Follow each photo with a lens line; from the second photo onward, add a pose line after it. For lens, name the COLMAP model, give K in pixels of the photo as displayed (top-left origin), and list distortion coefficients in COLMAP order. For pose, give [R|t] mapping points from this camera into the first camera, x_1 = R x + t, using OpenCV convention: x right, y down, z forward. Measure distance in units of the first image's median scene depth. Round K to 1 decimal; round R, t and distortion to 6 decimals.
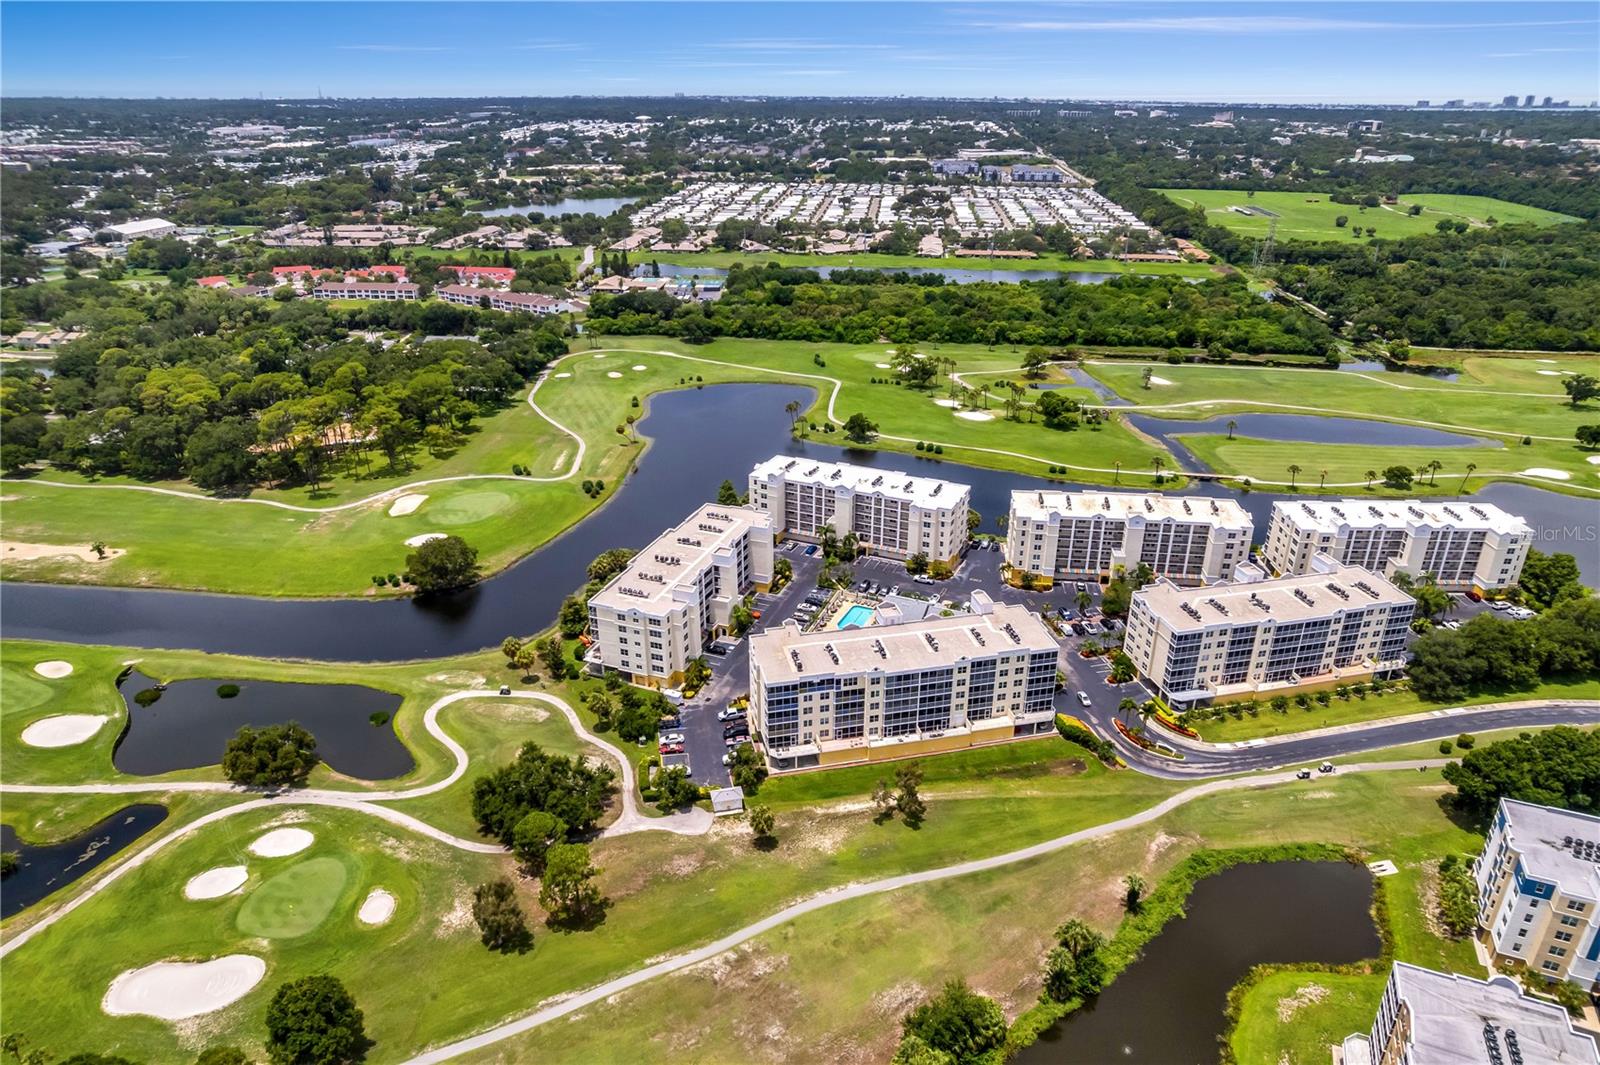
lens RADIAL K [[1024.7, 0, 806.3], [0, 1024.7, 530.6], [0, 0, 1]] dist [-0.076176, 0.068793]
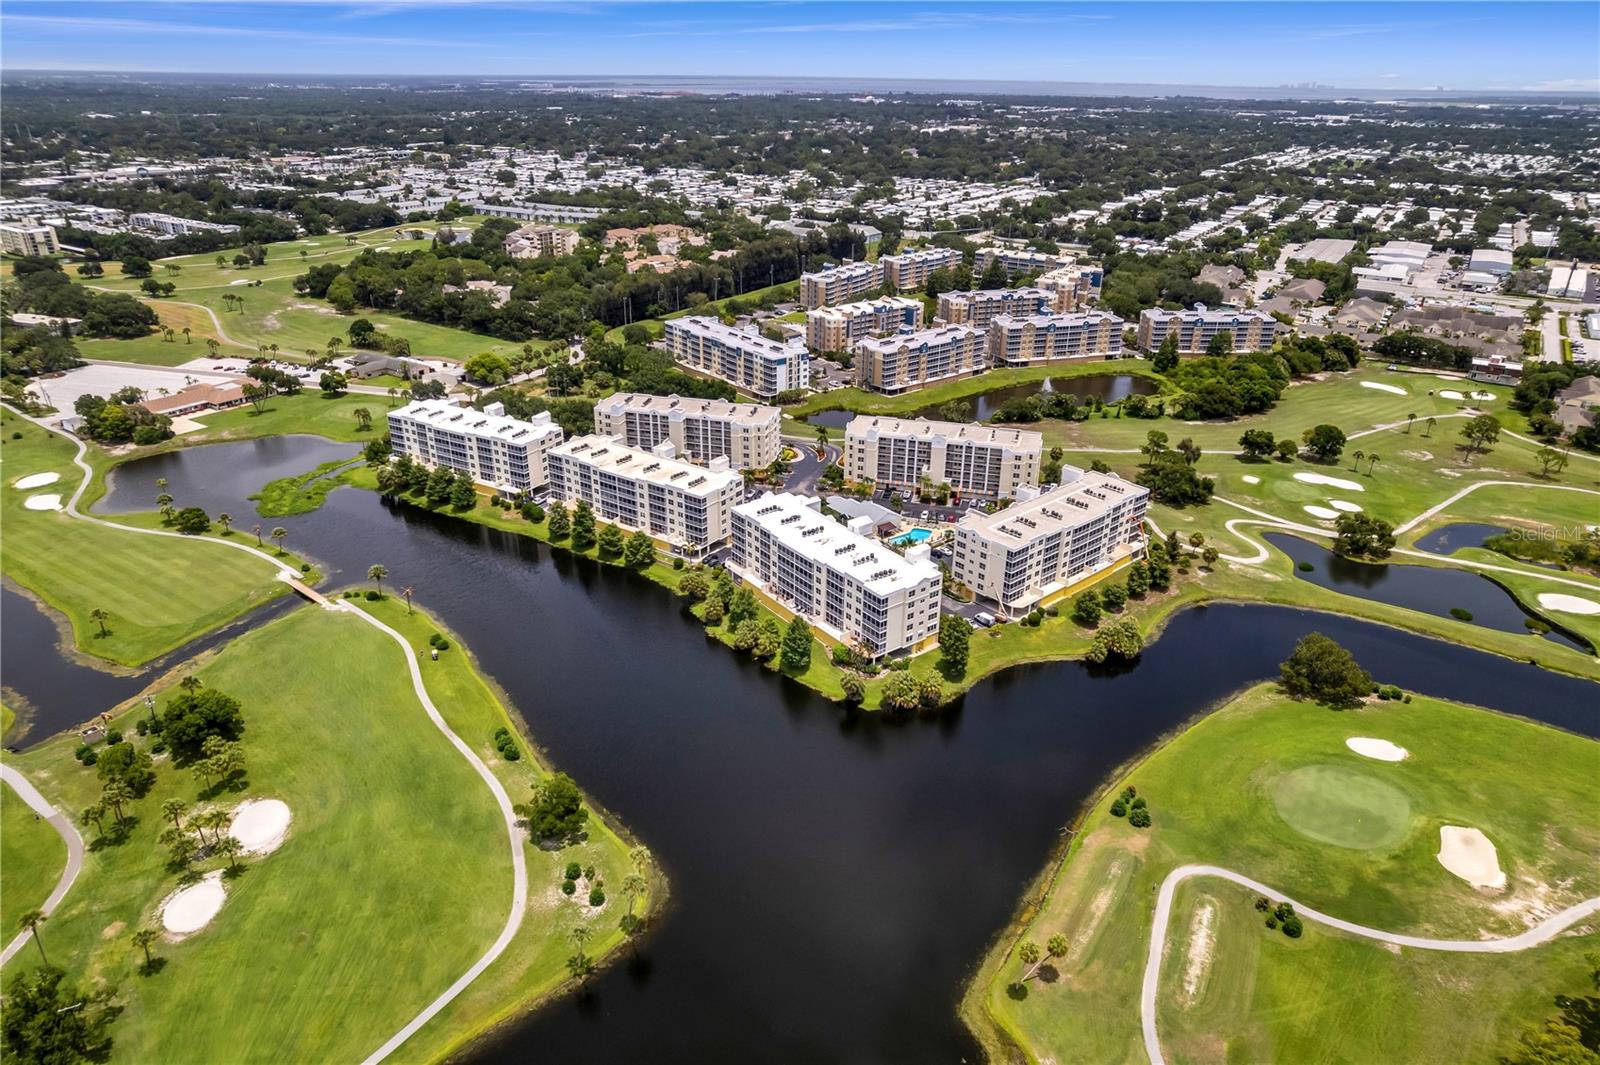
lens RADIAL K [[1024.7, 0, 806.3], [0, 1024.7, 530.6], [0, 0, 1]] dist [-0.076176, 0.068793]
pose [[-0.880568, -0.207559, 0.426050, -0.256393], [0.179743, 0.685559, 0.705480, -0.572148], [-0.438511, 0.697803, -0.566374, 1.281033]]
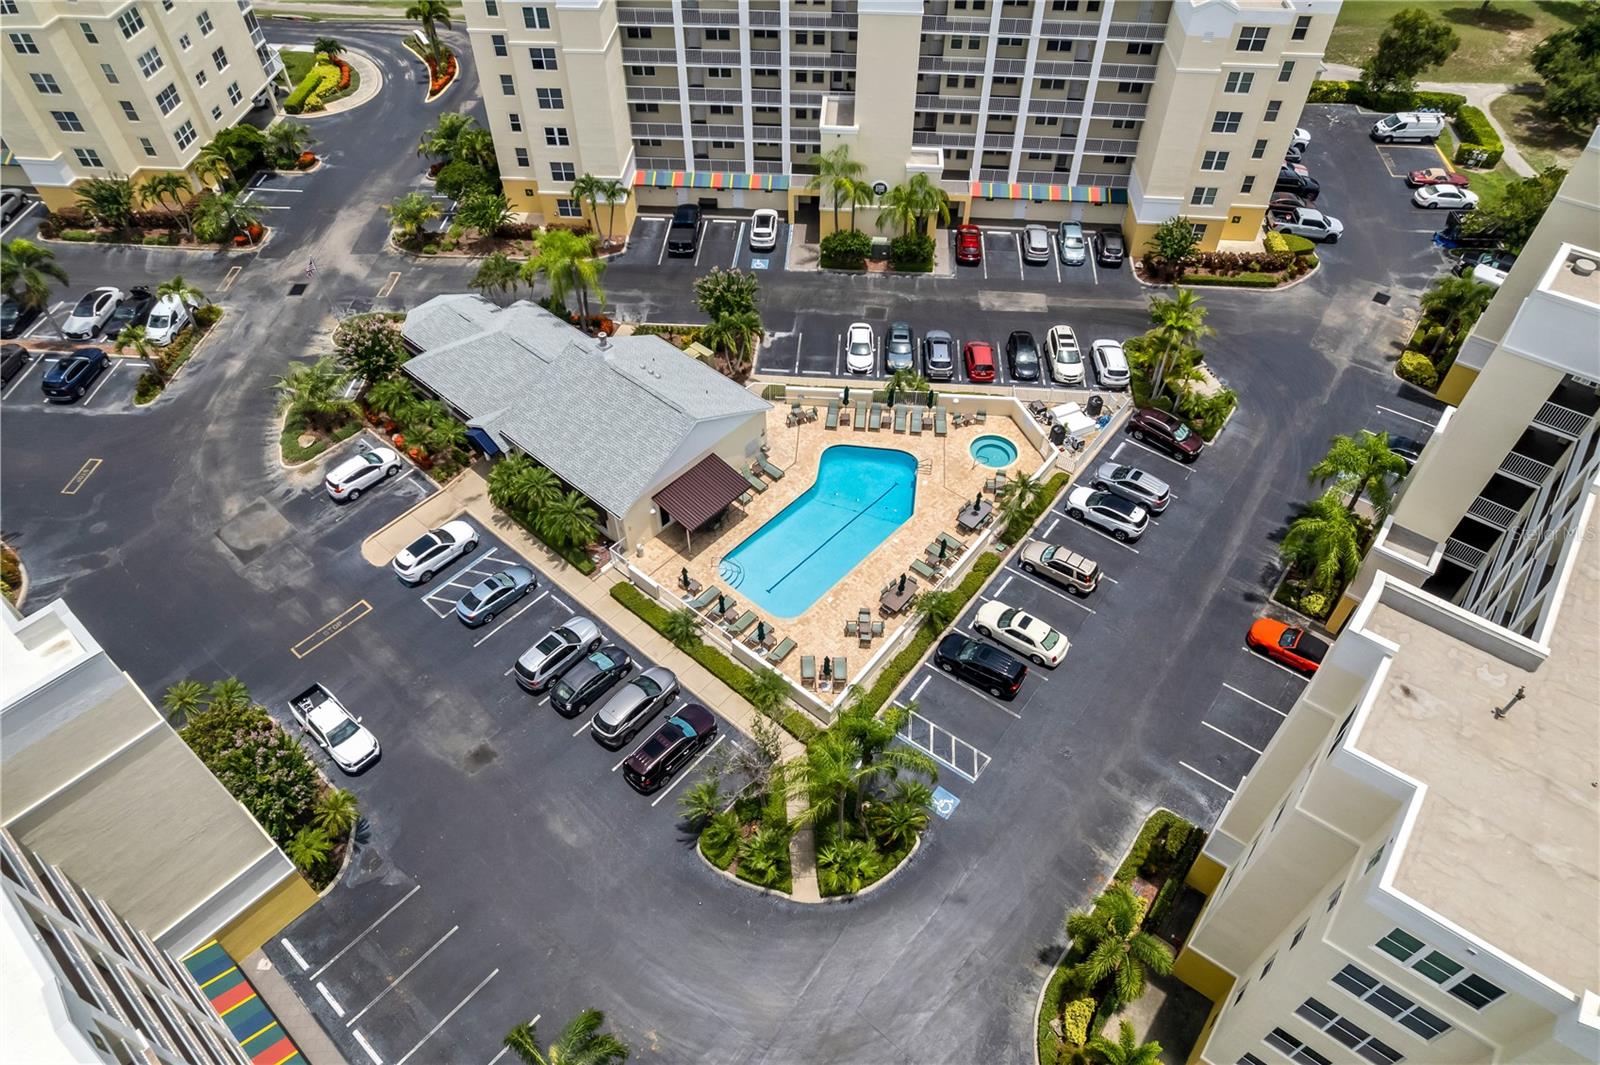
lens RADIAL K [[1024.7, 0, 806.3], [0, 1024.7, 530.6], [0, 0, 1]] dist [-0.076176, 0.068793]
pose [[-0.956678, -0.218612, 0.192290, 0.005650], [0.113712, 0.327444, 0.938003, -0.100106], [-0.268023, 0.919233, -0.288400, 0.803083]]
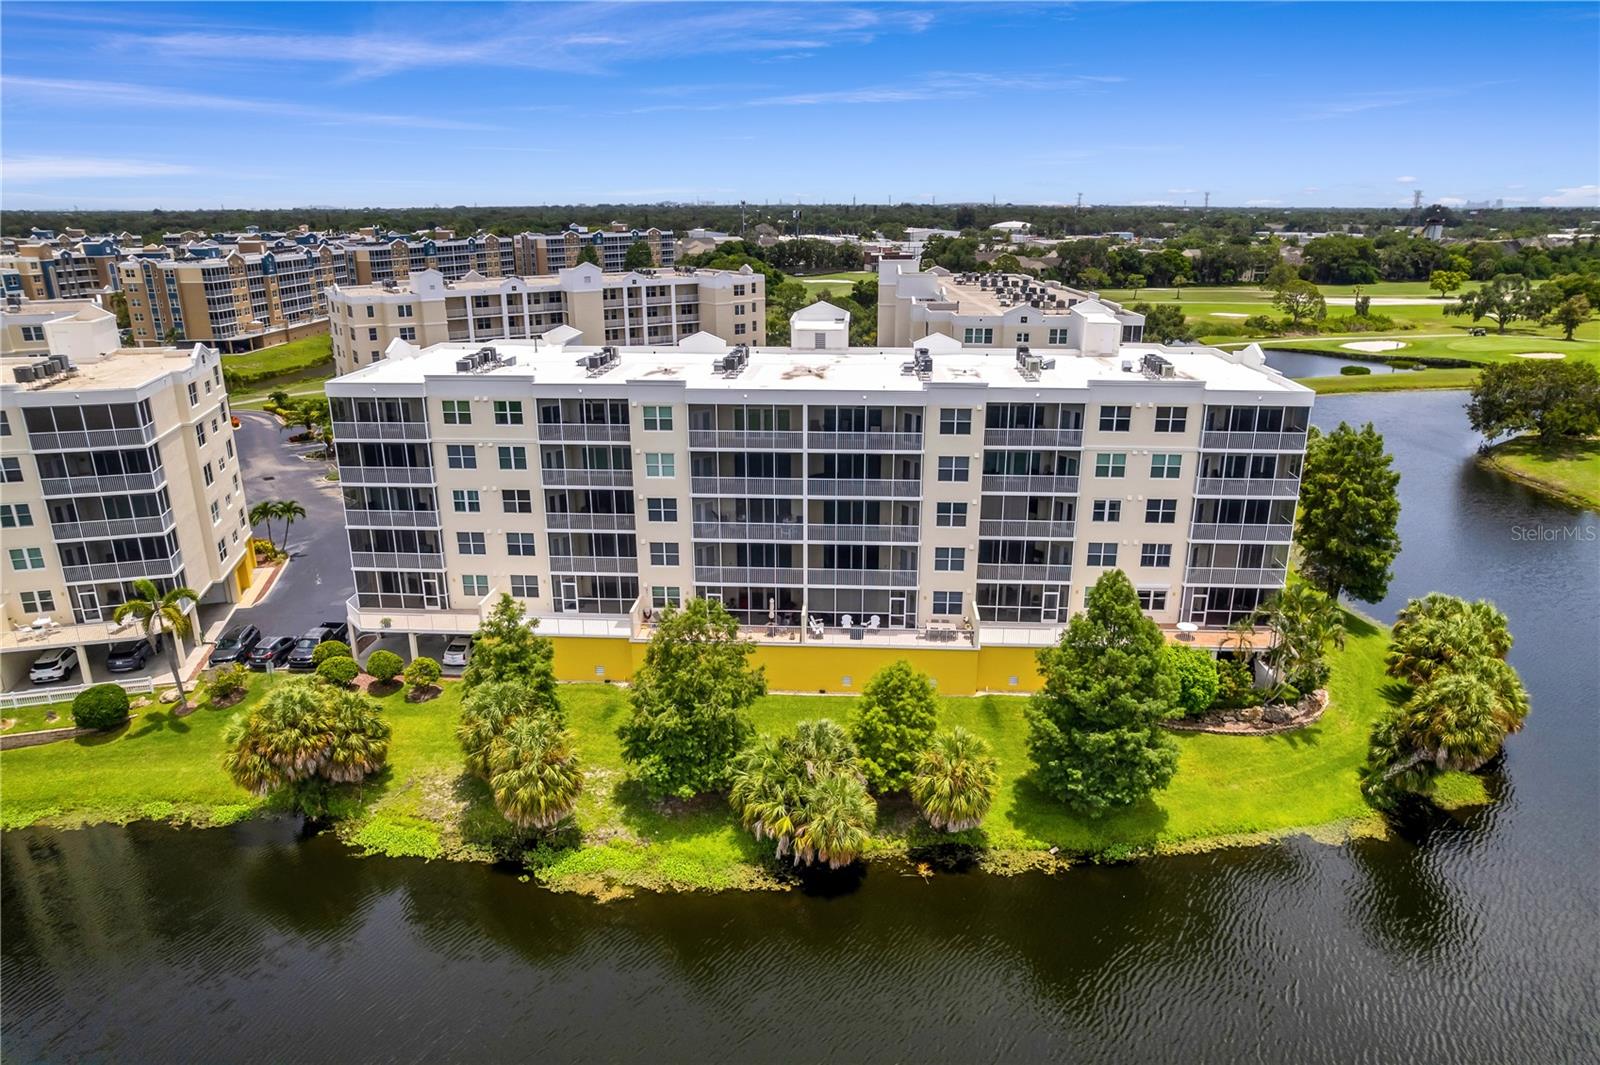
lens RADIAL K [[1022.4, 0, 806.3], [0, 1022.4, 531.2], [0, 0, 1]] dist [-0.070220, 0.059771]
pose [[-0.932143, 0.110603, -0.344785, 0.120282], [-0.147546, 0.753543, 0.640627, -0.148162], [0.330666, 0.648027, -0.686091, 1.021037]]
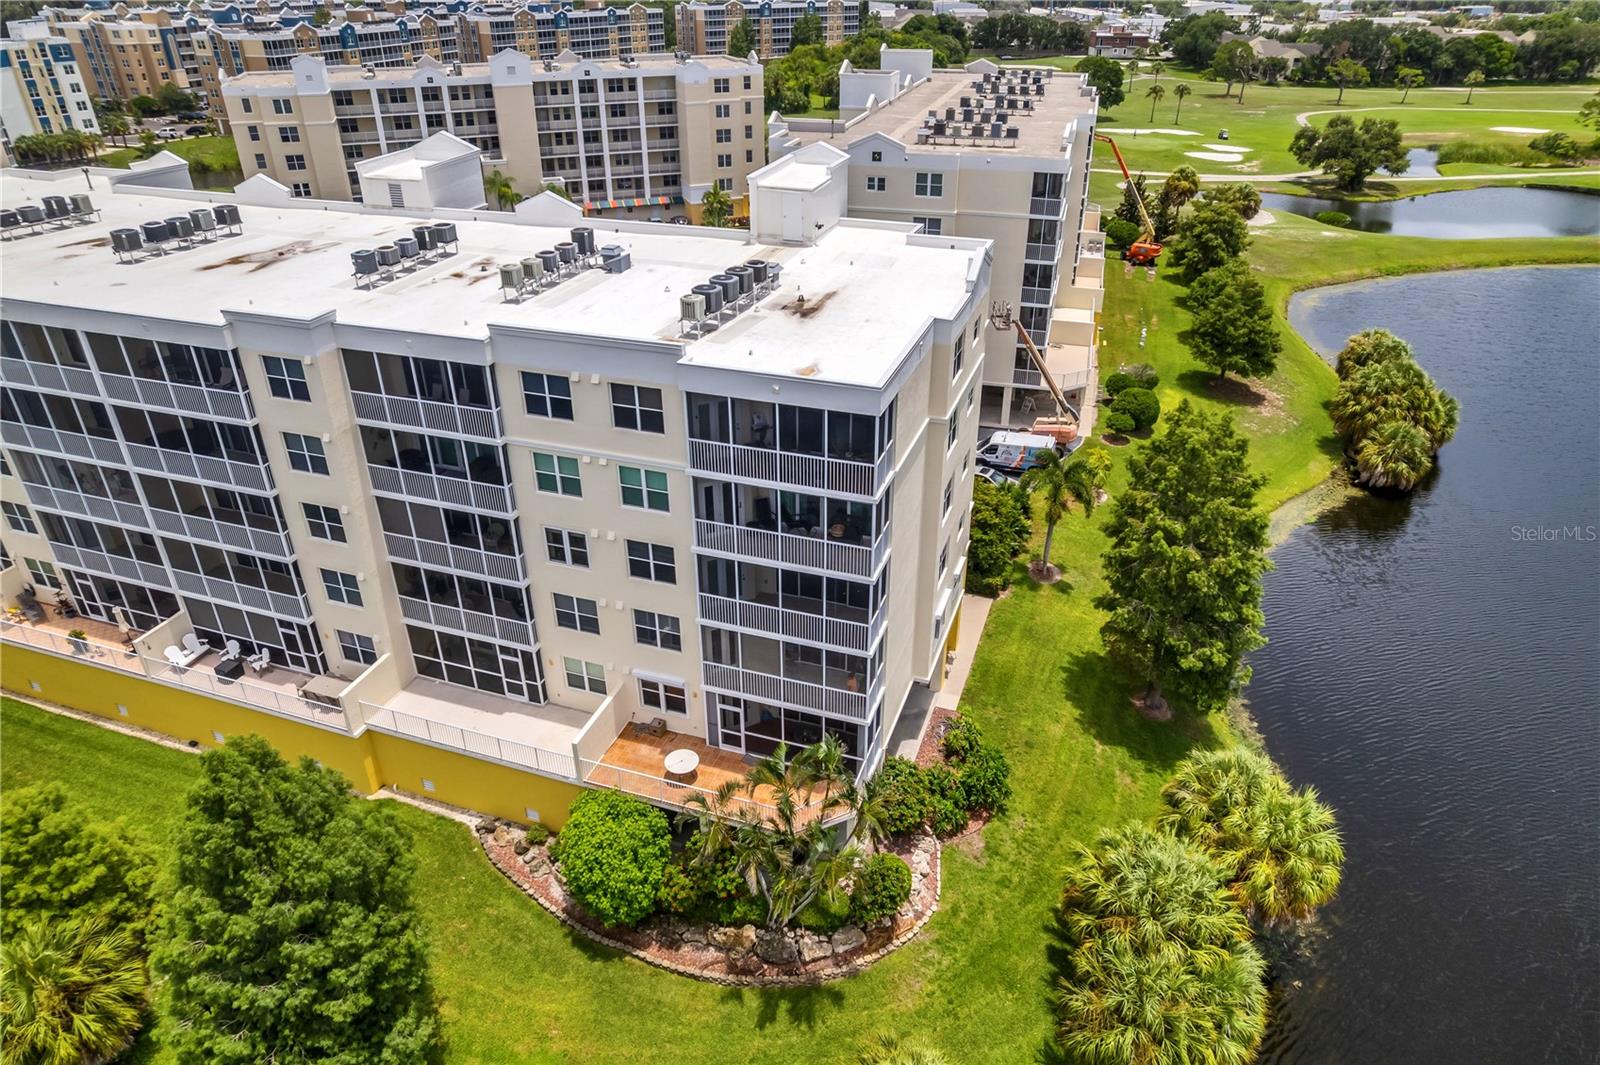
lens RADIAL K [[1024.7, 0, 806.3], [0, 1024.7, 530.6], [0, 0, 1]] dist [-0.076176, 0.068793]
pose [[-0.995373, 0.046964, -0.083824, -0.011813], [-0.038980, 0.600015, 0.799038, -0.128249], [0.087822, 0.798609, -0.595409, 0.974277]]
